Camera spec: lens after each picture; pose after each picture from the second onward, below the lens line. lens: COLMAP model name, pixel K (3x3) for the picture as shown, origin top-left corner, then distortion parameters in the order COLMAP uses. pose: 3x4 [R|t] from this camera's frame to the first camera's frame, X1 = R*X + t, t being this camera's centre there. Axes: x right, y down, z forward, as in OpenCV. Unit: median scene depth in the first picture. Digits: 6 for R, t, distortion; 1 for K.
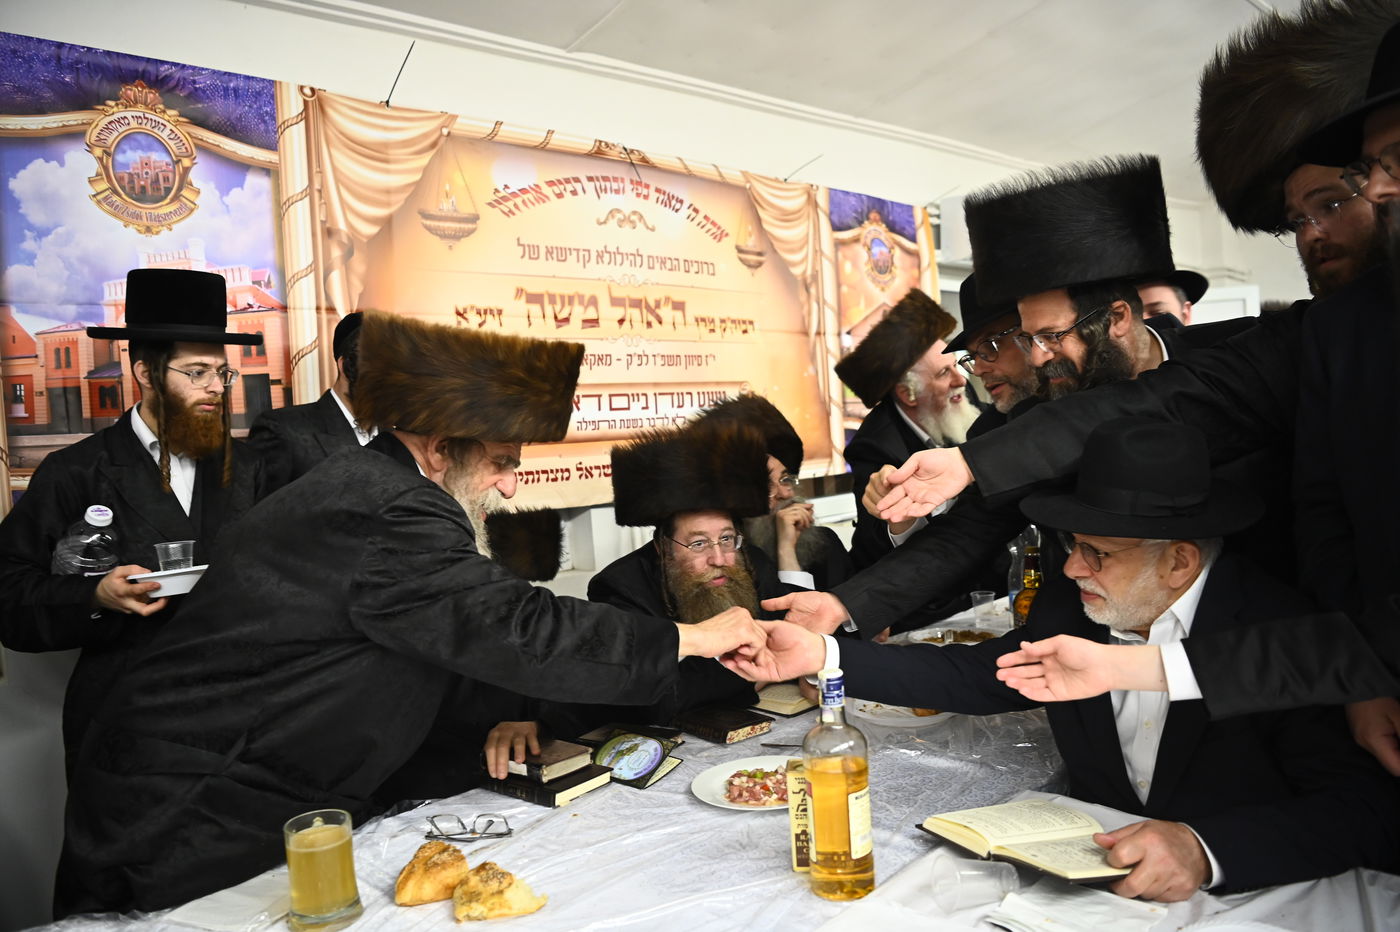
lens RADIAL K [[1035.0, 0, 715.4], [0, 1035.0, 458.7], [0, 0, 1]] dist [-0.078056, 0.025397]
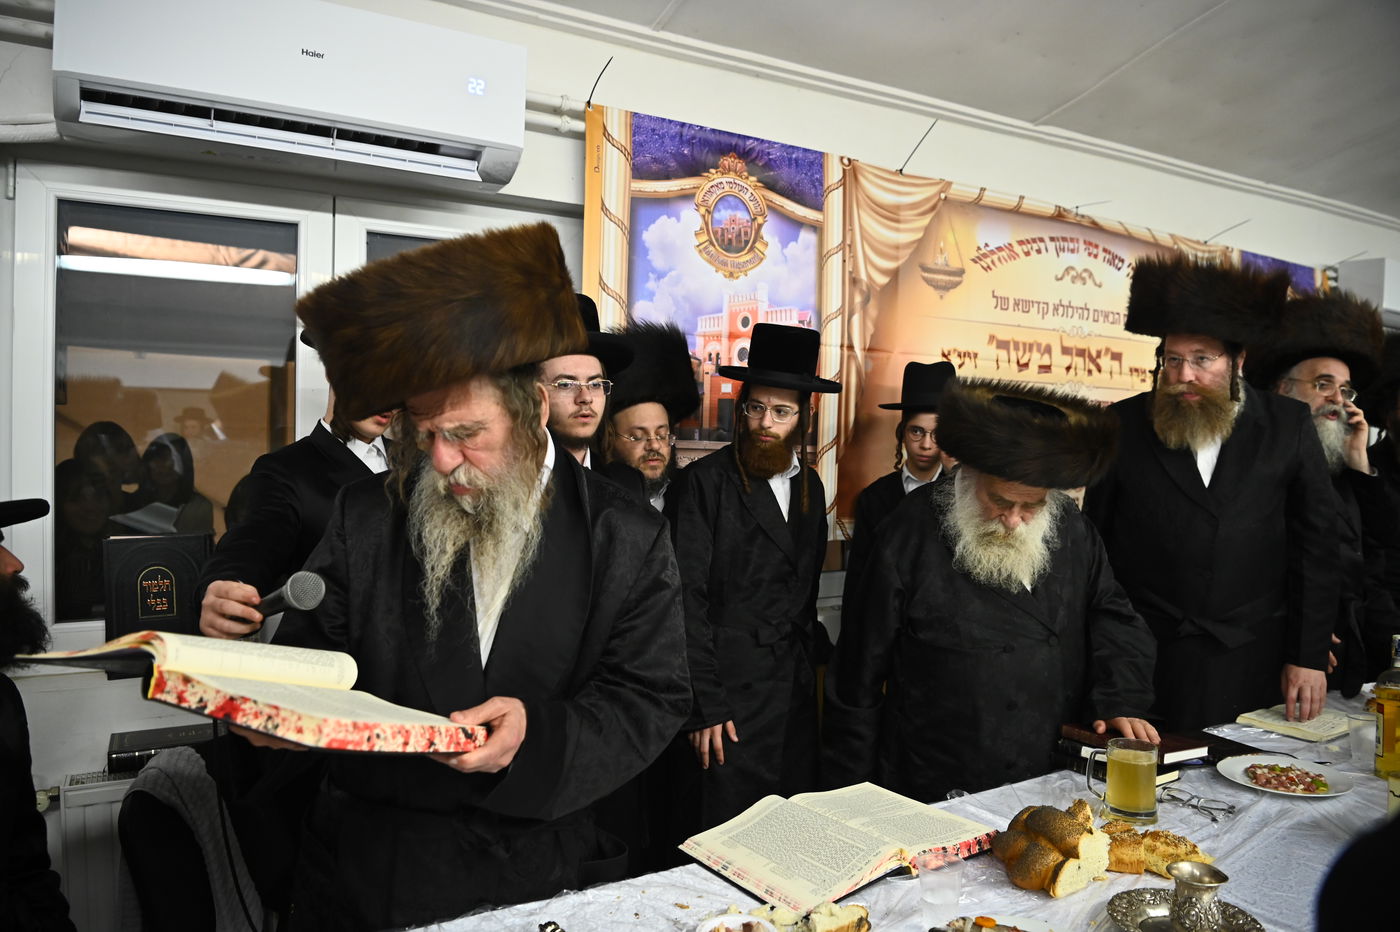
lens RADIAL K [[981.5, 0, 690.9], [0, 981.5, 455.5], [0, 0, 1]] dist [-0.078643, 0.016911]
pose [[0.962252, 0.070712, -0.262812, -0.231922], [-0.078639, 0.996708, -0.019751, 0.013032], [0.260550, 0.039673, 0.964645, -0.111336]]
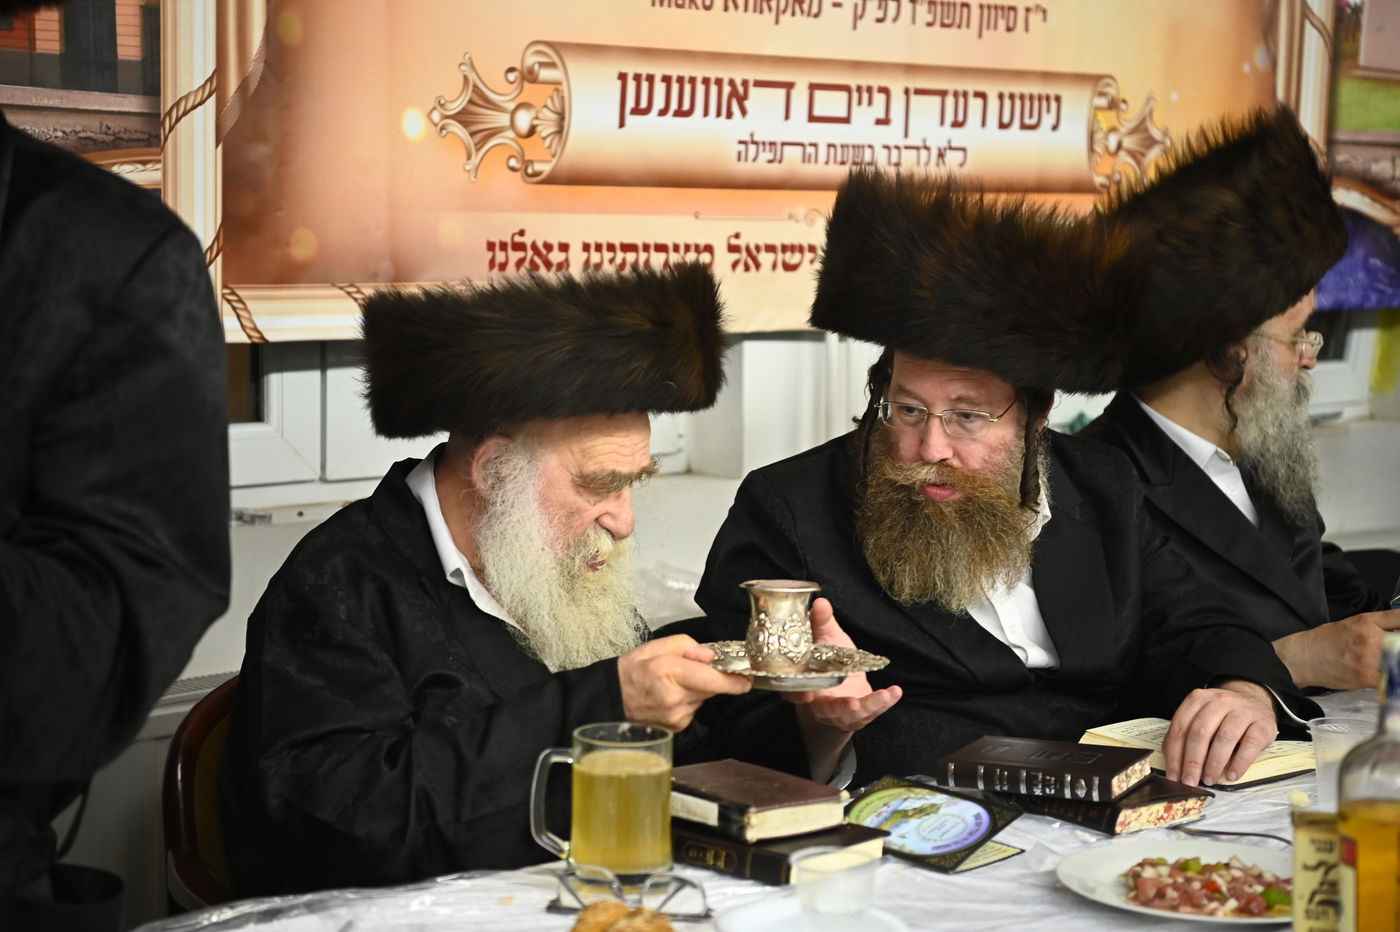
lens RADIAL K [[2720.5, 0, 711.2], [0, 2720.5, 494.6], [0, 0, 1]] dist [0.287135, 0.000000]
pose [[0.995127, 0.086918, -0.046563, -0.086055], [-0.082749, 0.992939, 0.085002, 0.018168], [0.053623, -0.080735, 0.995292, -0.204408]]
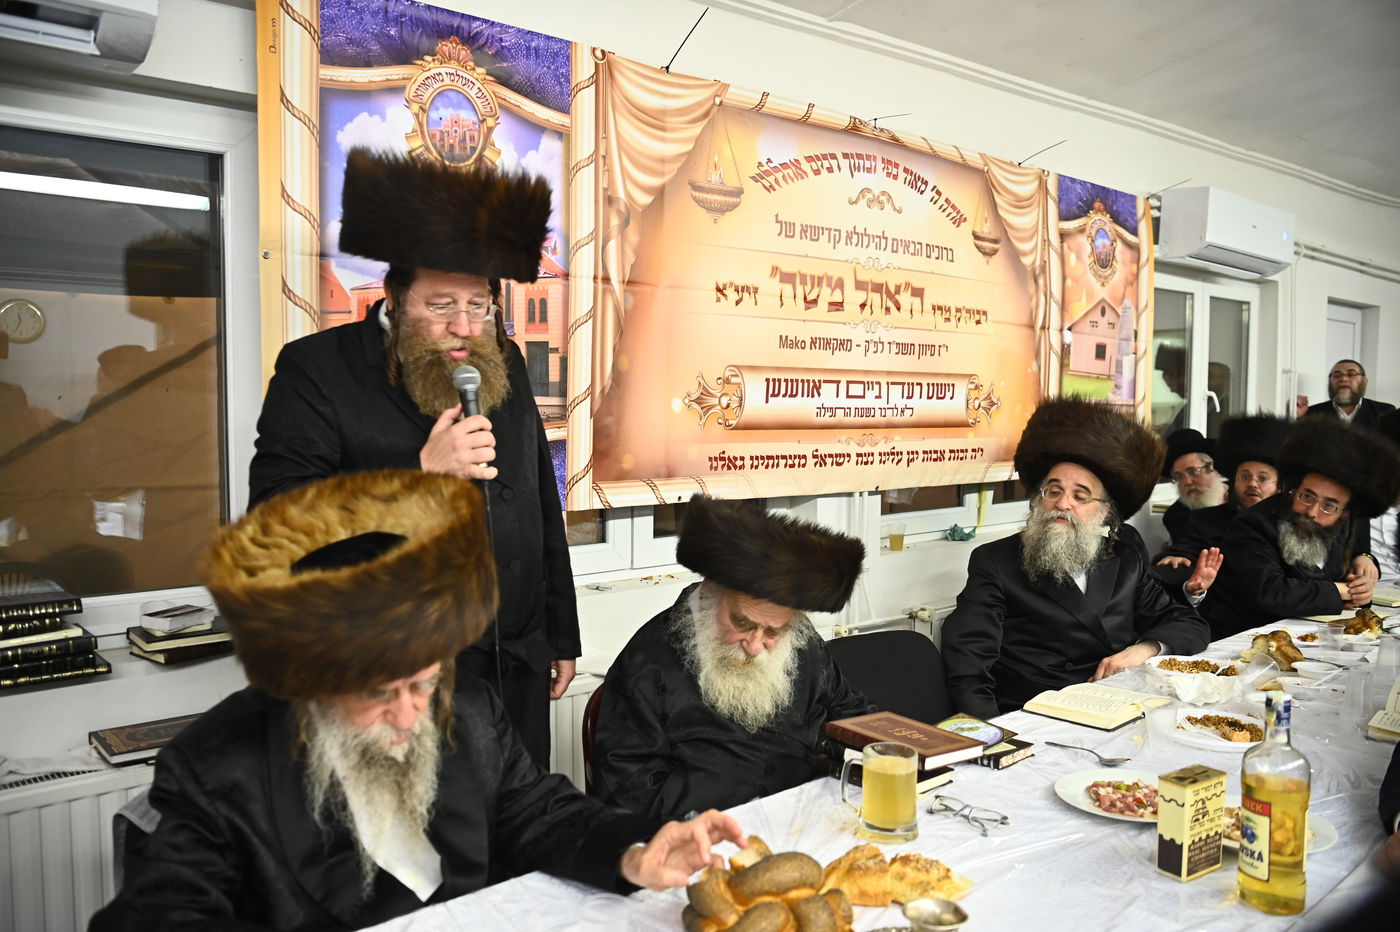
lens RADIAL K [[1119.3, 0, 696.9], [0, 1119.3, 460.2], [0, 0, 1]] dist [-0.067322, 0.048276]
pose [[0.994904, 0.070967, -0.071619, -0.186309], [-0.069439, 0.997307, 0.023603, -0.003907], [0.073101, -0.018510, 0.997153, -0.058629]]
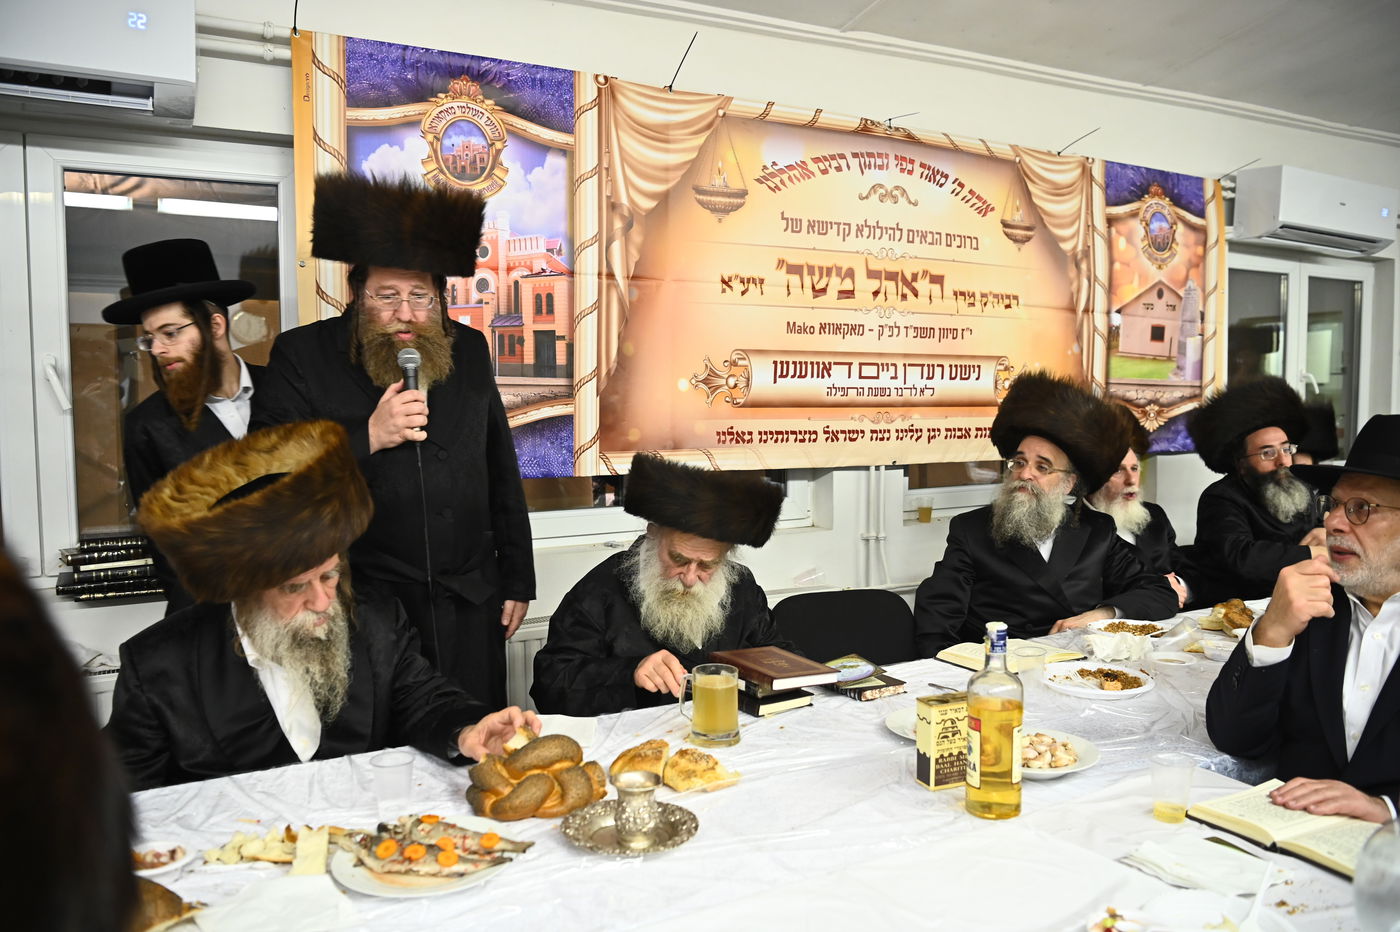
lens RADIAL K [[1088.2, 0, 691.8], [0, 1088.2, 454.0], [0, 0, 1]] dist [-0.066068, 0.032216]
pose [[0.959633, 0.076012, -0.270791, 0.043926], [-0.067593, 0.996899, 0.040295, -0.003830], [0.273014, -0.020364, 0.961795, -0.118631]]
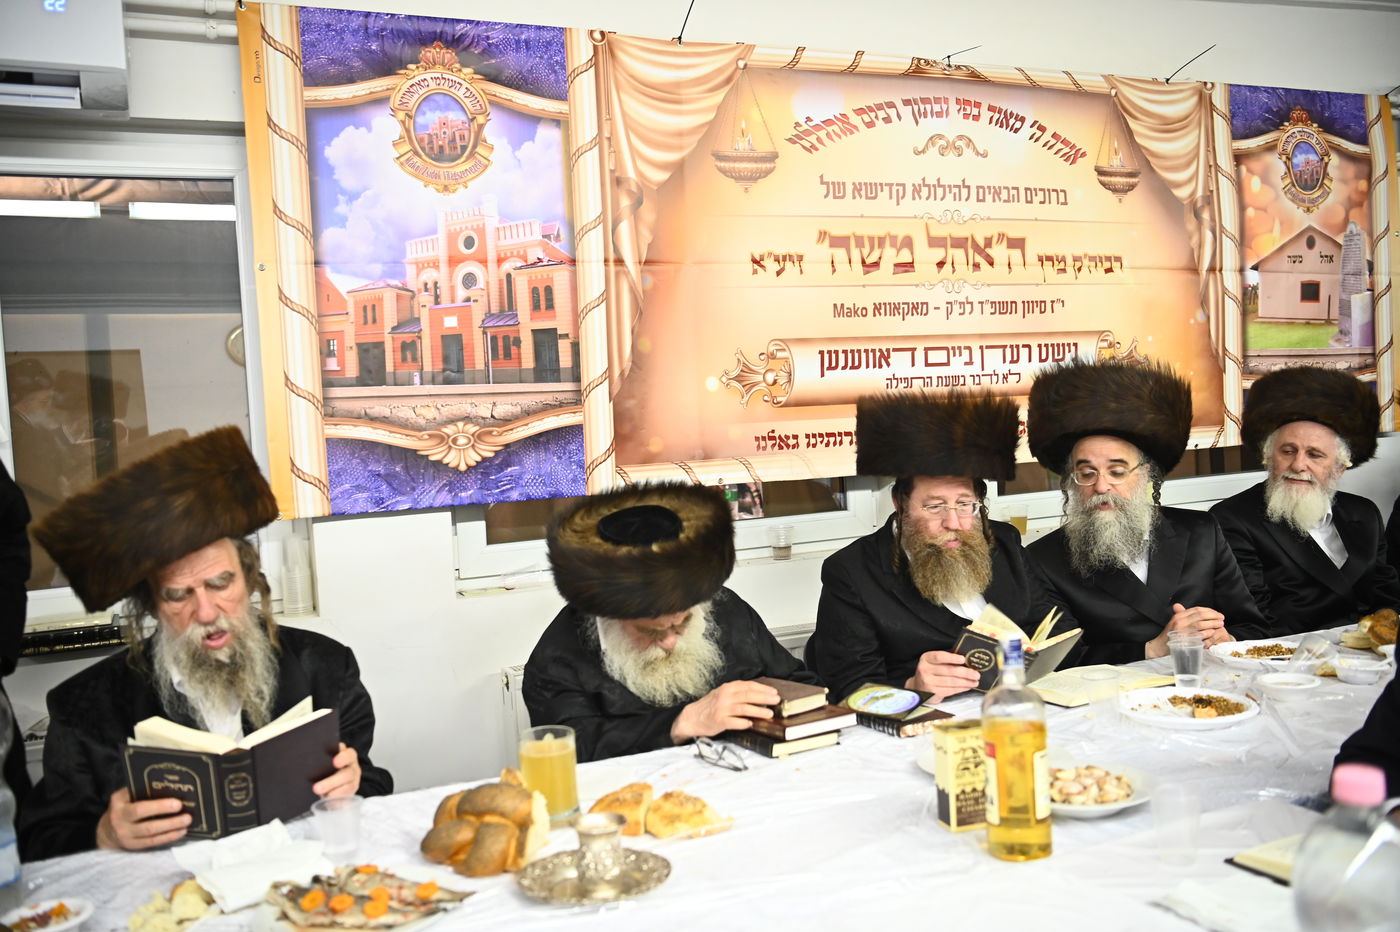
lens RADIAL K [[1313.2, 0, 683.4], [0, 1313.2, 448.7], [0, 0, 1]] dist [0.001903, 0.000000]
pose [[0.934372, 0.026186, -0.355337, 0.120089], [-0.019494, 0.999559, 0.022401, 0.003005], [0.355766, -0.014004, 0.934470, -0.138315]]
